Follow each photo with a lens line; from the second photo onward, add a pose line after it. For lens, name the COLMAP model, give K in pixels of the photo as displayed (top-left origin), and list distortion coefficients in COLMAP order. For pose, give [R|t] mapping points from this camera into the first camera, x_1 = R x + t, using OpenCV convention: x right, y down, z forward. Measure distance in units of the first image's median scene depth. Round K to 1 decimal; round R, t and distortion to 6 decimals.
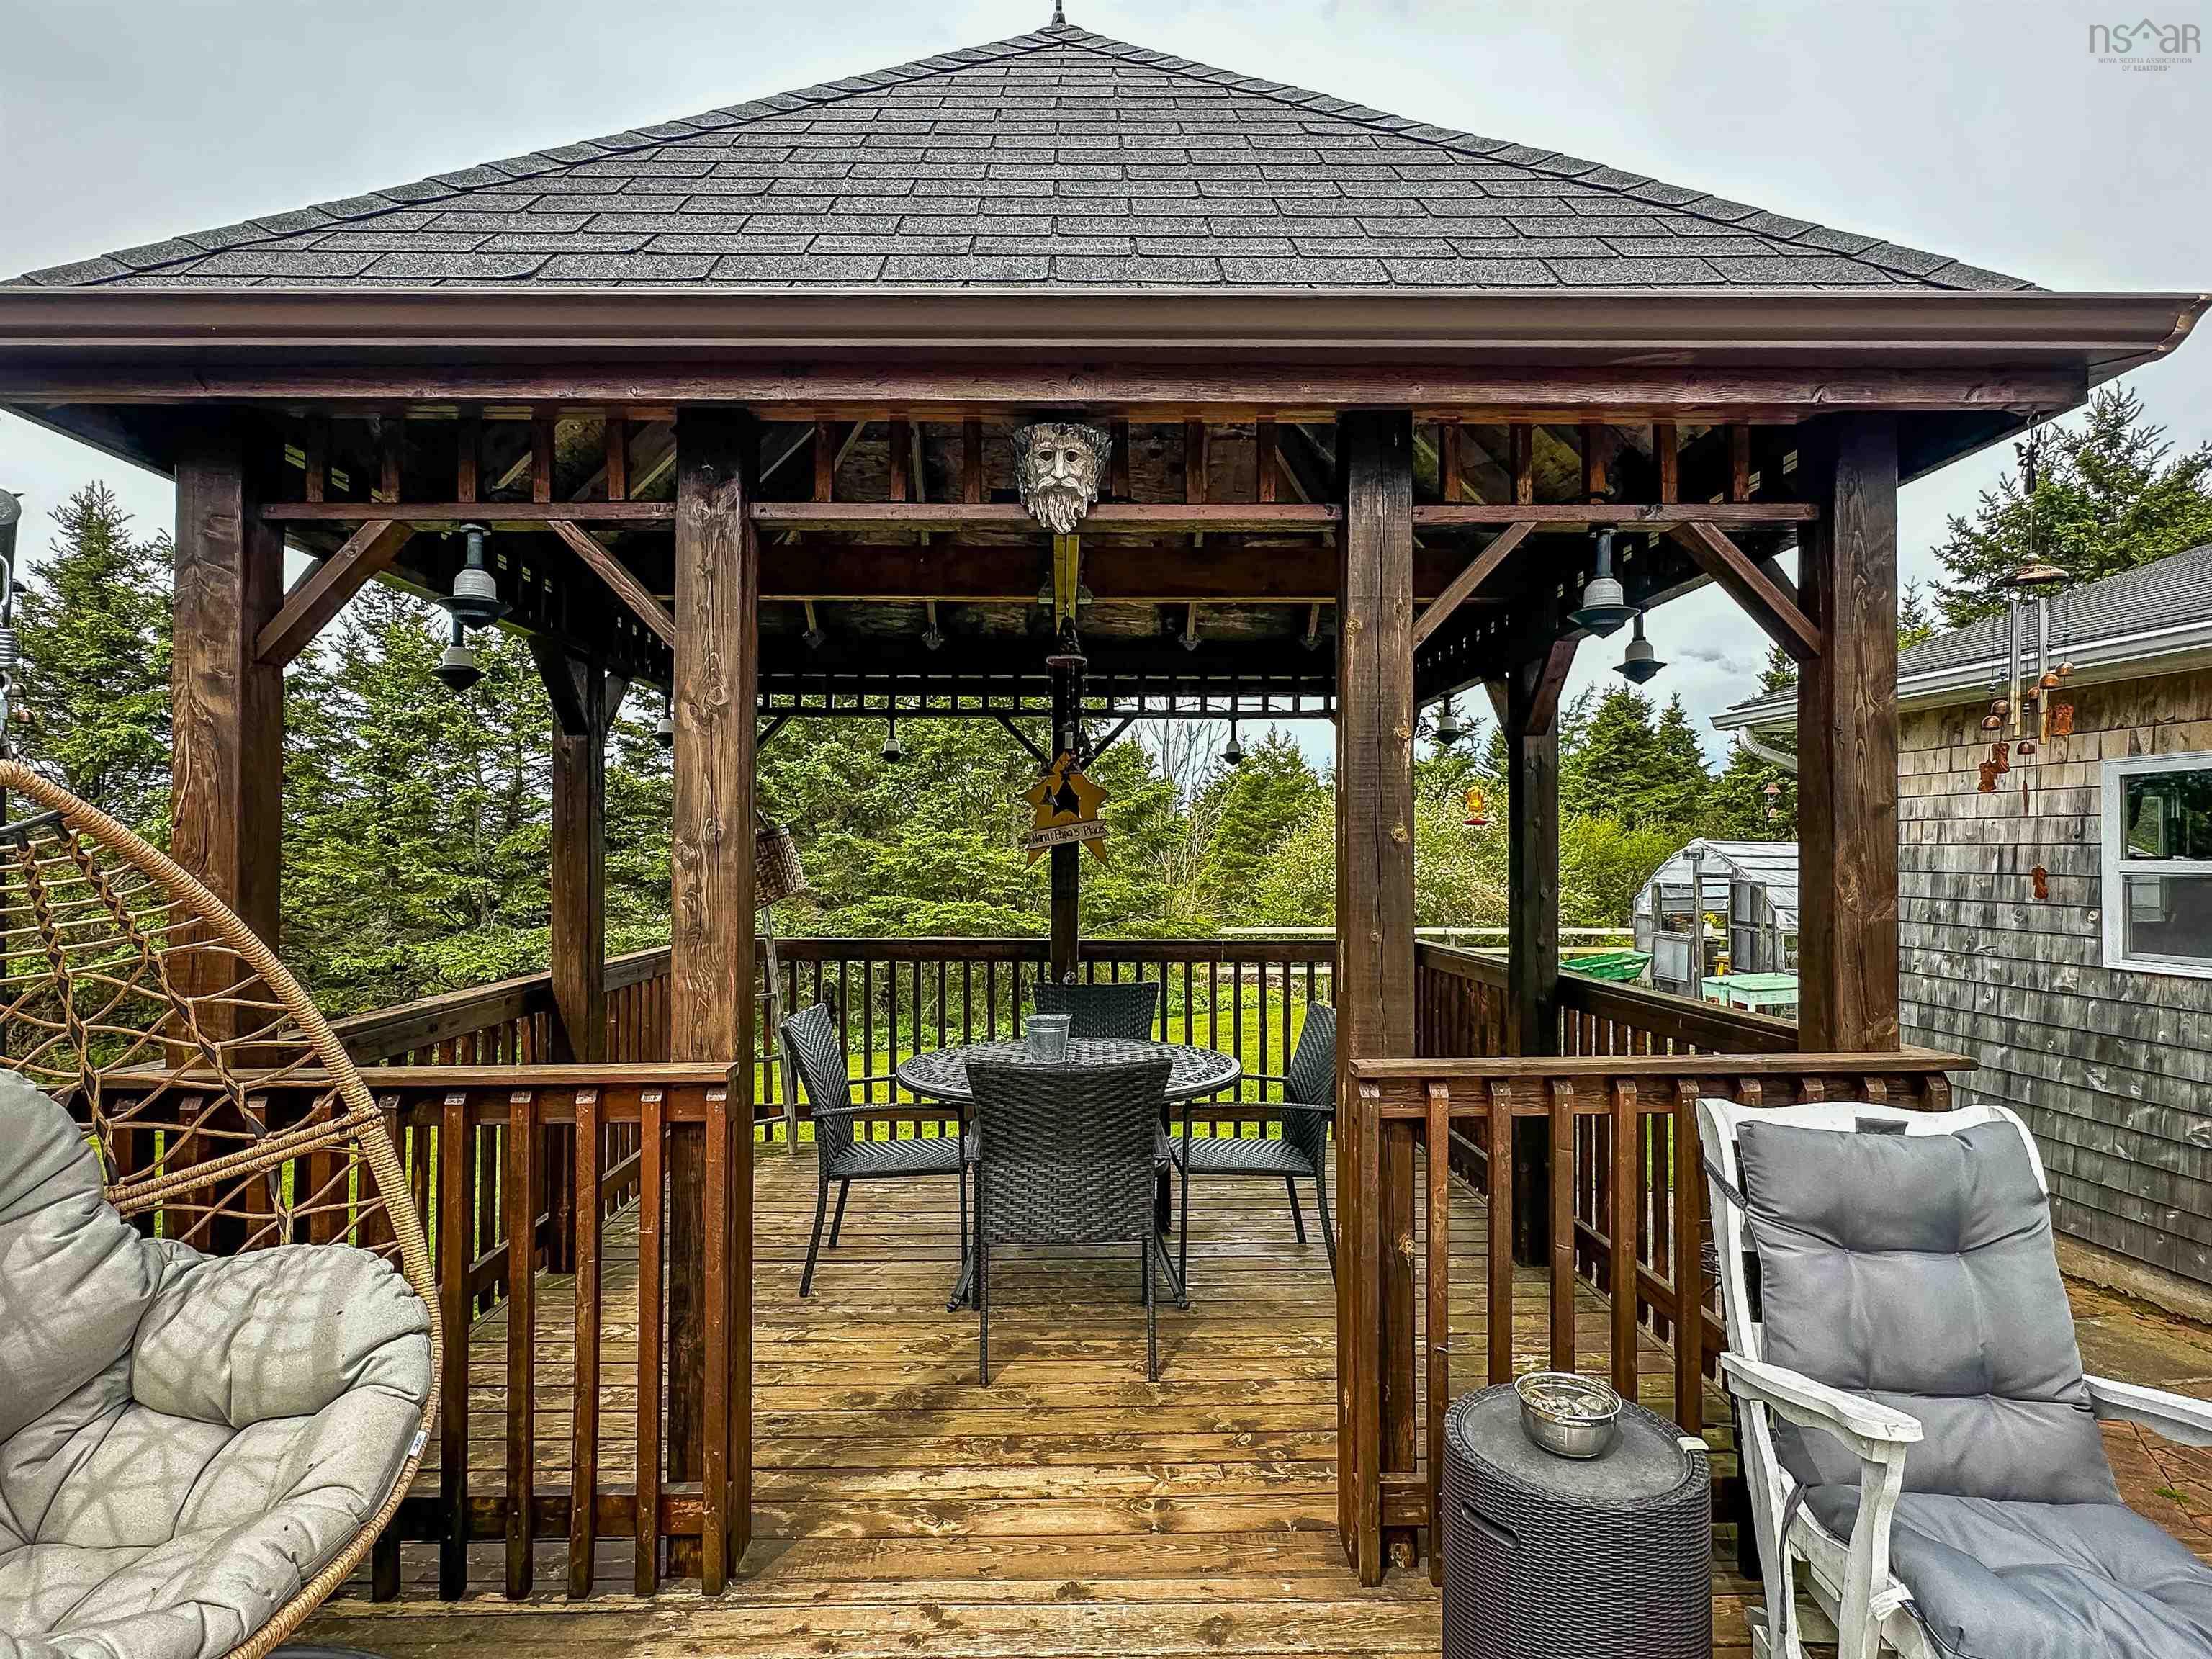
lens RADIAL K [[1173.2, 0, 1106.0], [0, 1173.2, 829.5], [0, 0, 1]] dist [0.011099, -0.002279]
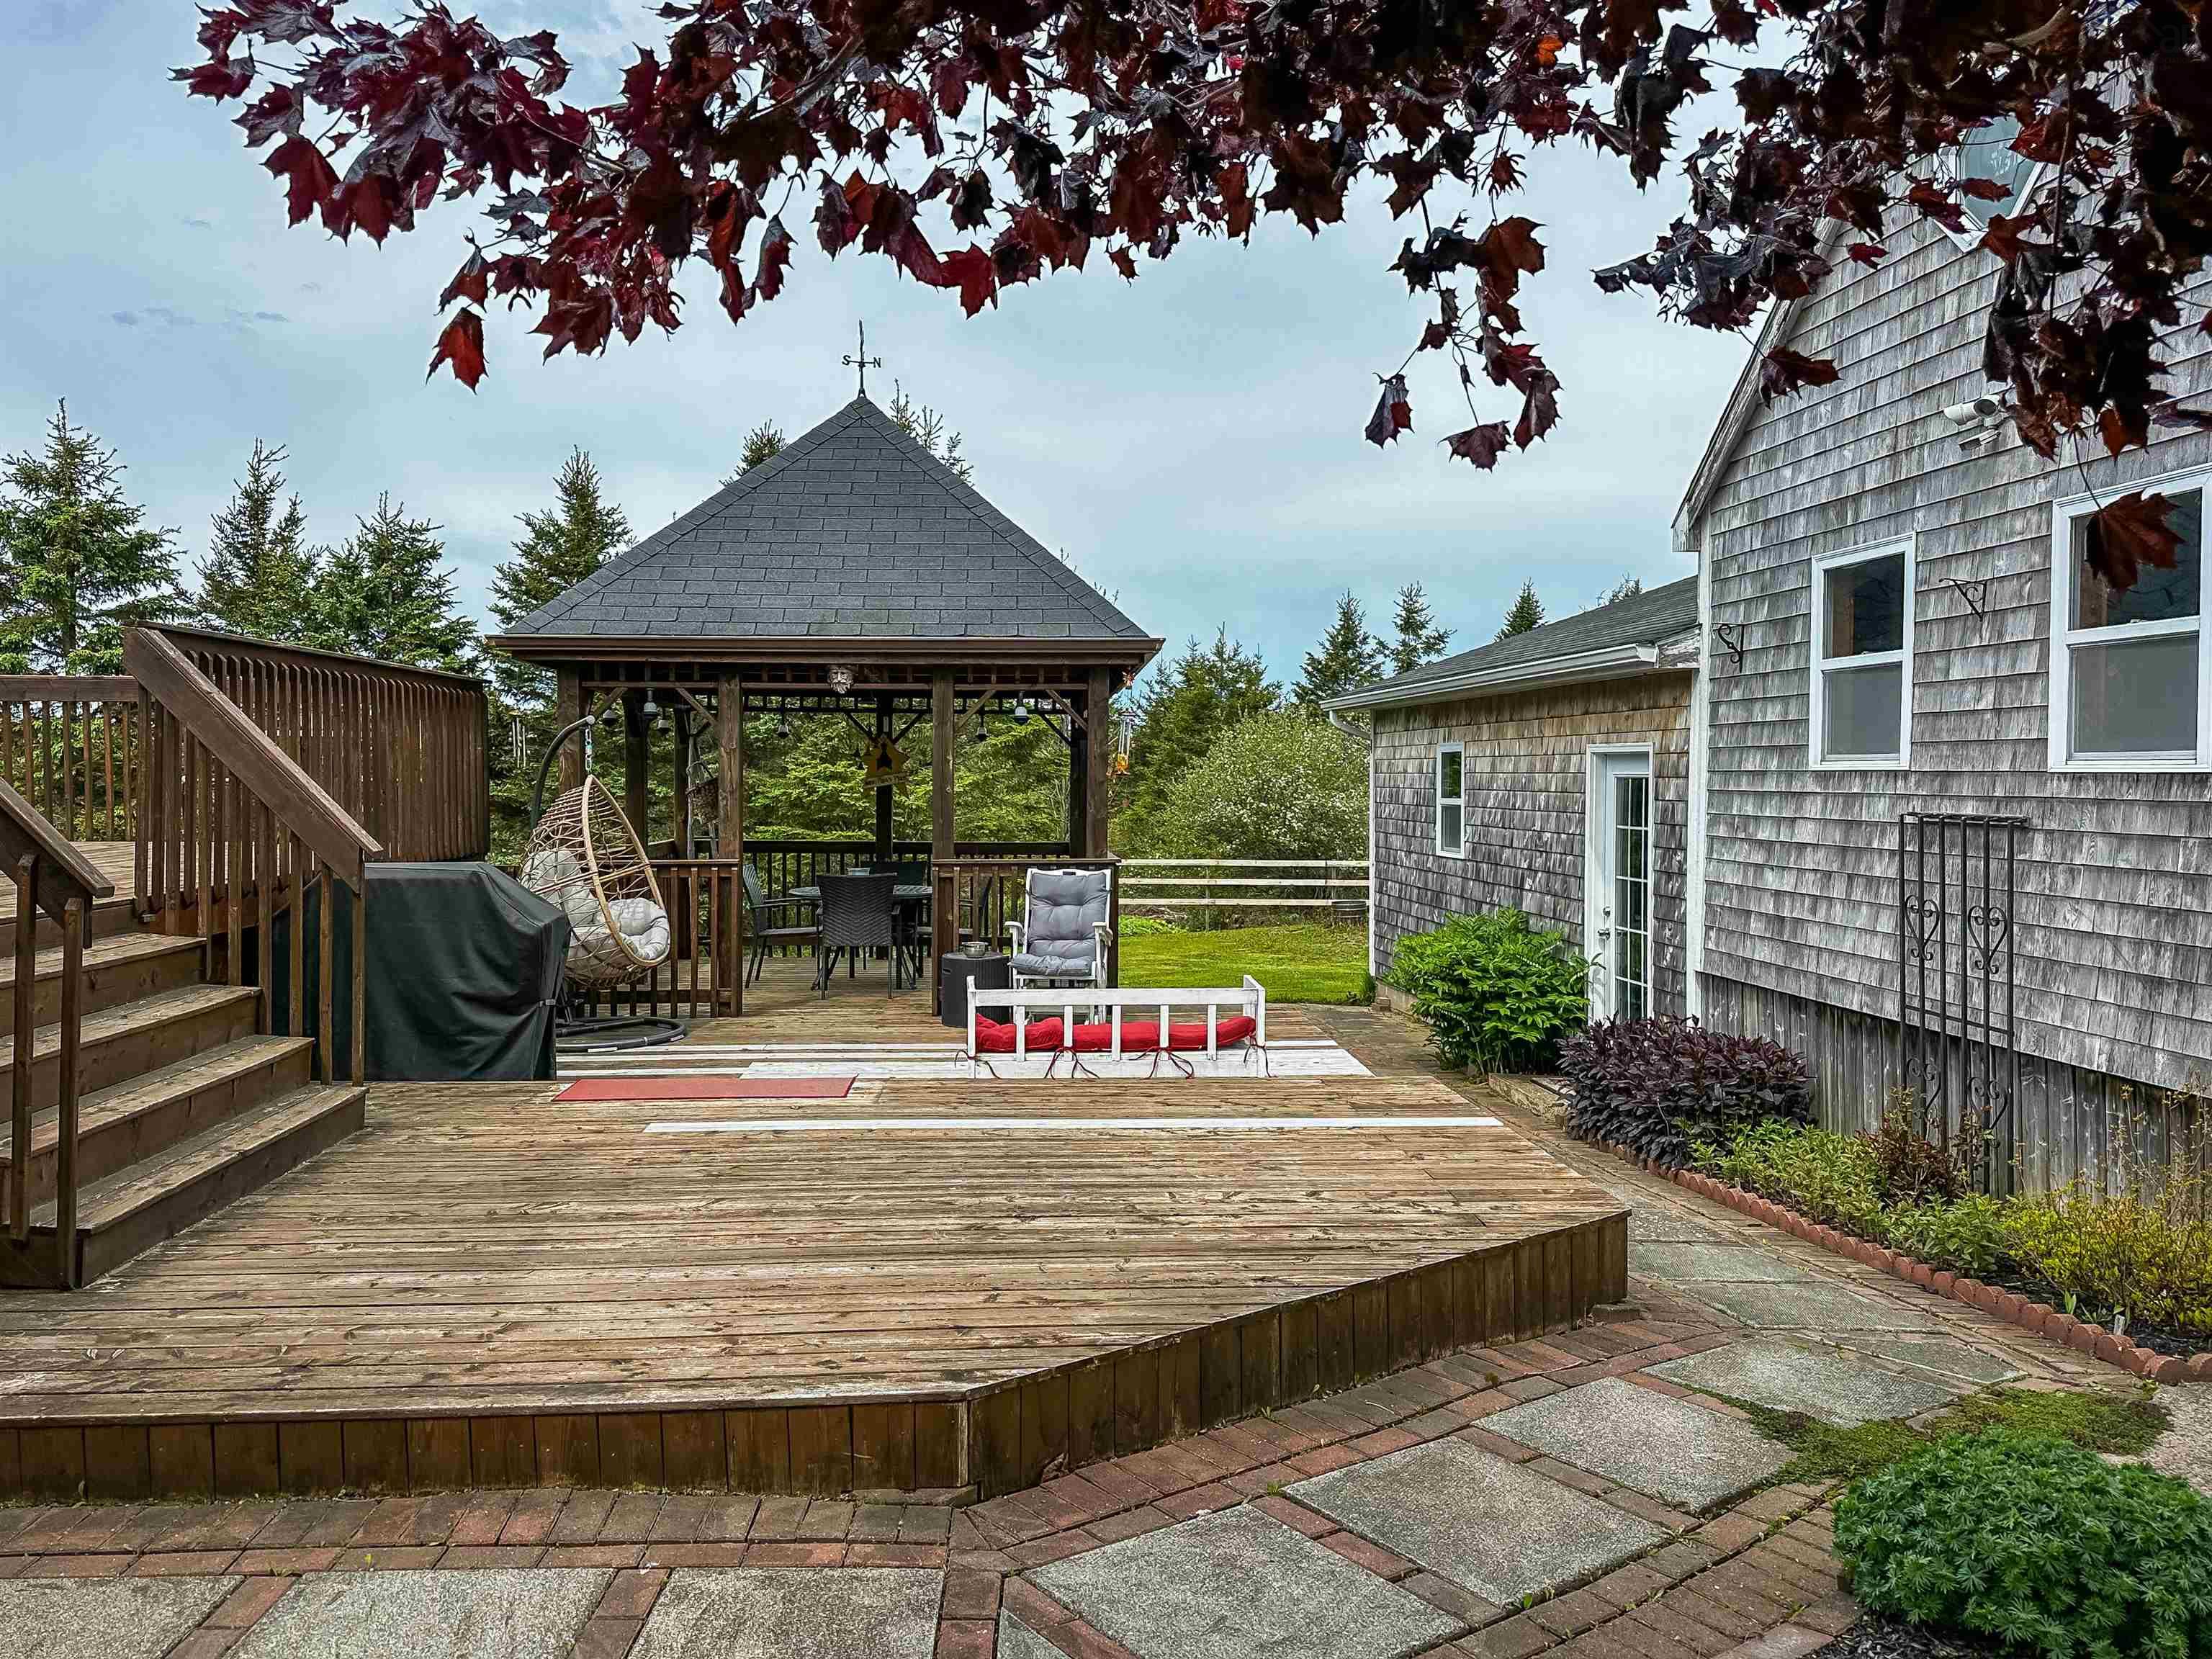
lens RADIAL K [[1557.3, 0, 1106.0], [0, 1557.3, 829.5], [0, 0, 1]] dist [0.038317, -0.000540]
pose [[0.999527, 0.003397, 0.030552, 0.057822], [-0.004974, 0.998652, 0.051675, -0.011431], [-0.030335, -0.051803, 0.998196, -0.340459]]
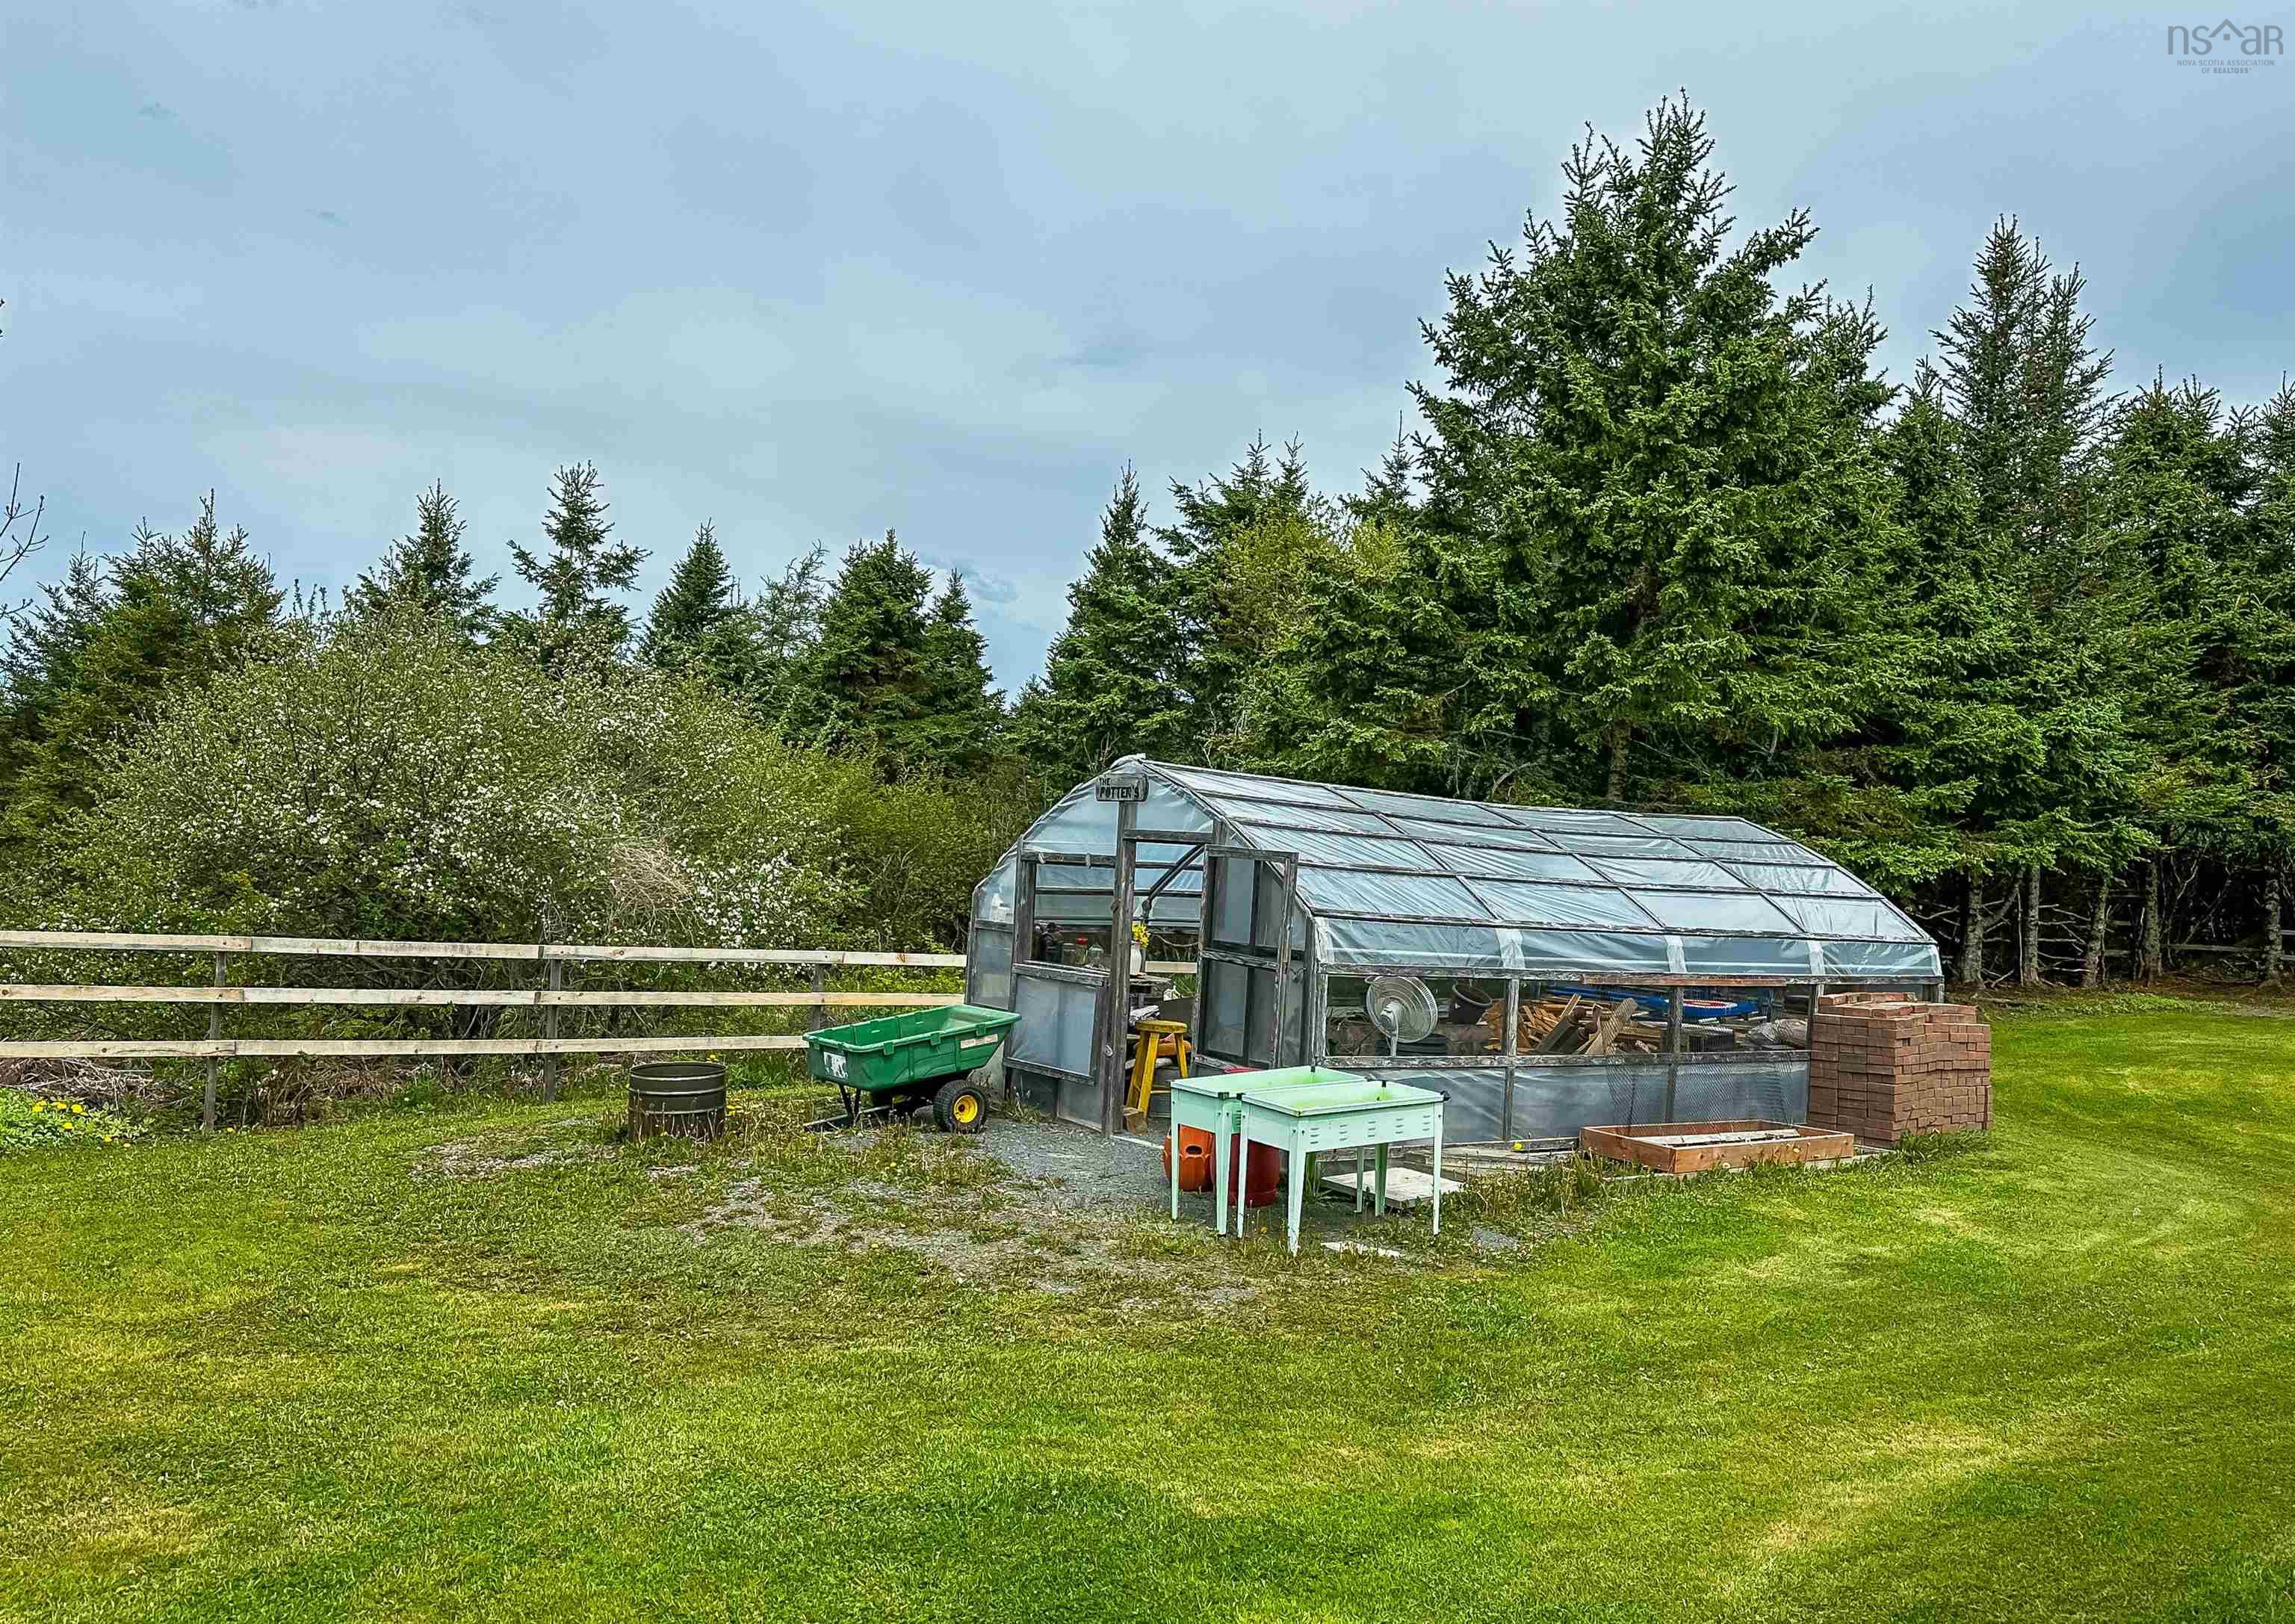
lens RADIAL K [[1921.1, 0, 1147.5], [0, 1921.1, 812.0], [0, 0, 1]] dist [0.151509, -0.278988]
pose [[0.837309, 0.062703, 0.543123, 0.090557], [-0.070196, 0.997509, -0.006944, 0.026517], [-0.542205, -0.032310, 0.839625, 0.303494]]
